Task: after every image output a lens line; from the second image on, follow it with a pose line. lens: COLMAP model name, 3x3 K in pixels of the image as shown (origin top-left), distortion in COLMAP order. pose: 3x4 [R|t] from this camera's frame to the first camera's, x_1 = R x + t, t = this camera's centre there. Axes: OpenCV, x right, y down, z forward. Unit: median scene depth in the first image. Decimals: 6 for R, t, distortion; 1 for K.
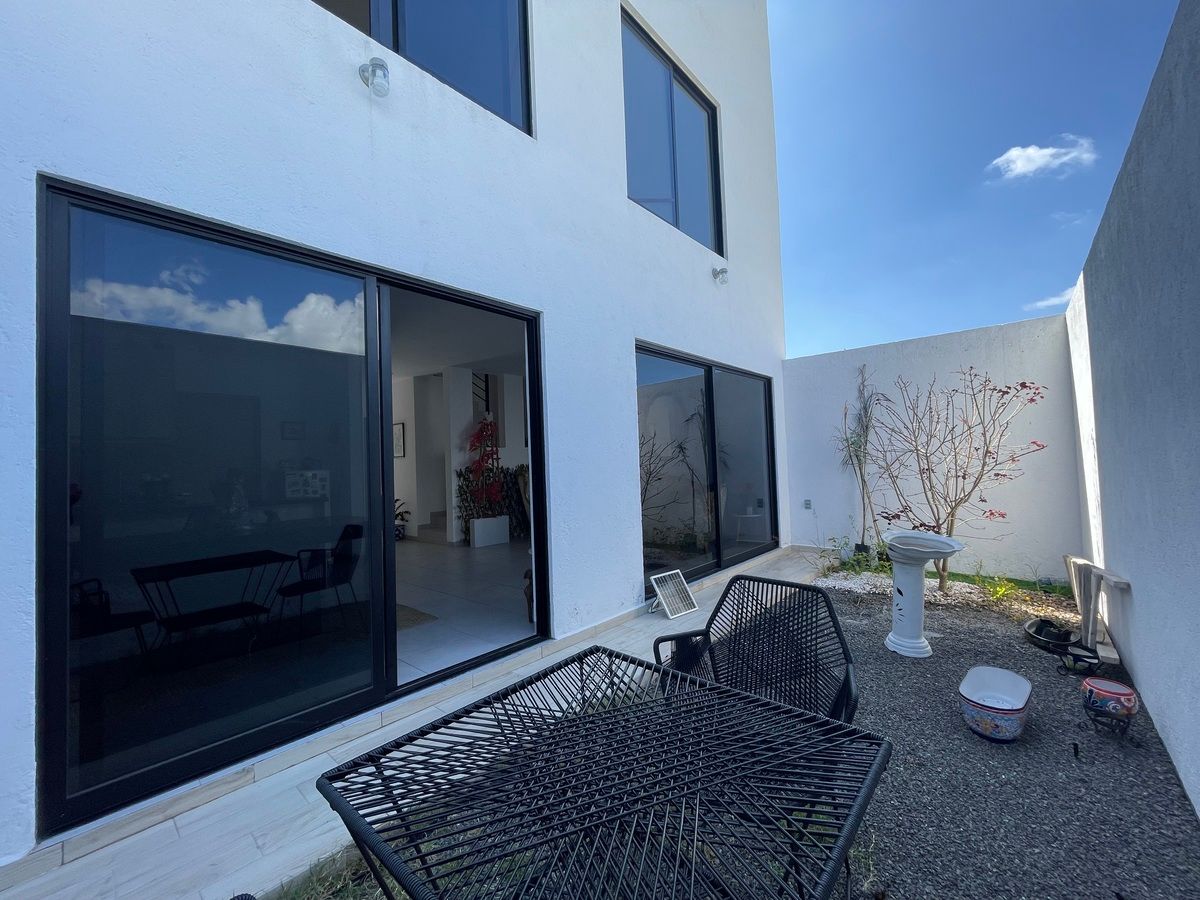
lens RADIAL K [[479.6, 0, 601.5], [0, 479.6, 449.7], [0, 0, 1]] dist [-0.003676, -0.000309]
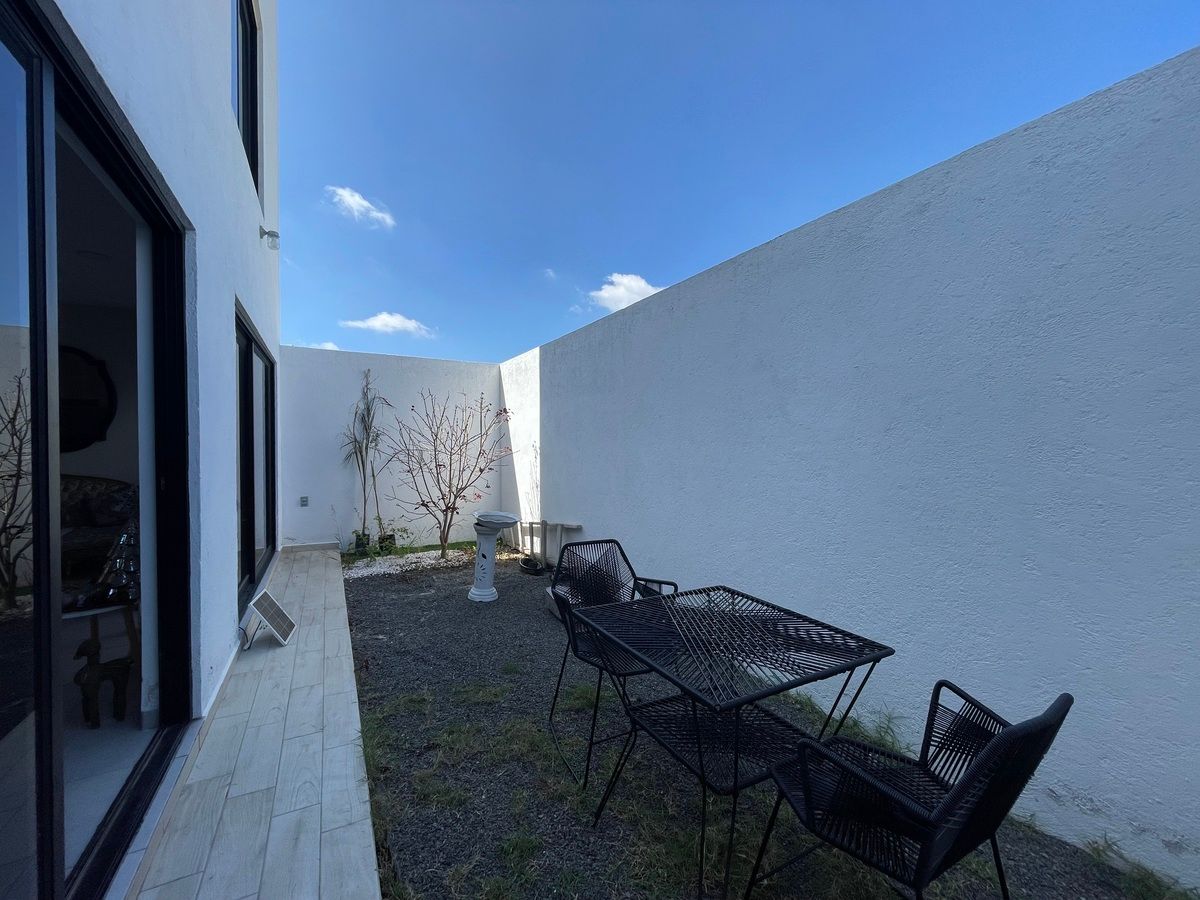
lens RADIAL K [[479.6, 0, 601.5], [0, 479.6, 449.7], [0, 0, 1]] dist [-0.003676, -0.000309]
pose [[0.326642, 0.027136, 0.944759, -0.365160], [-0.041089, 0.999050, -0.014489, -0.000206], [-0.944255, -0.034086, 0.327447, 0.160308]]
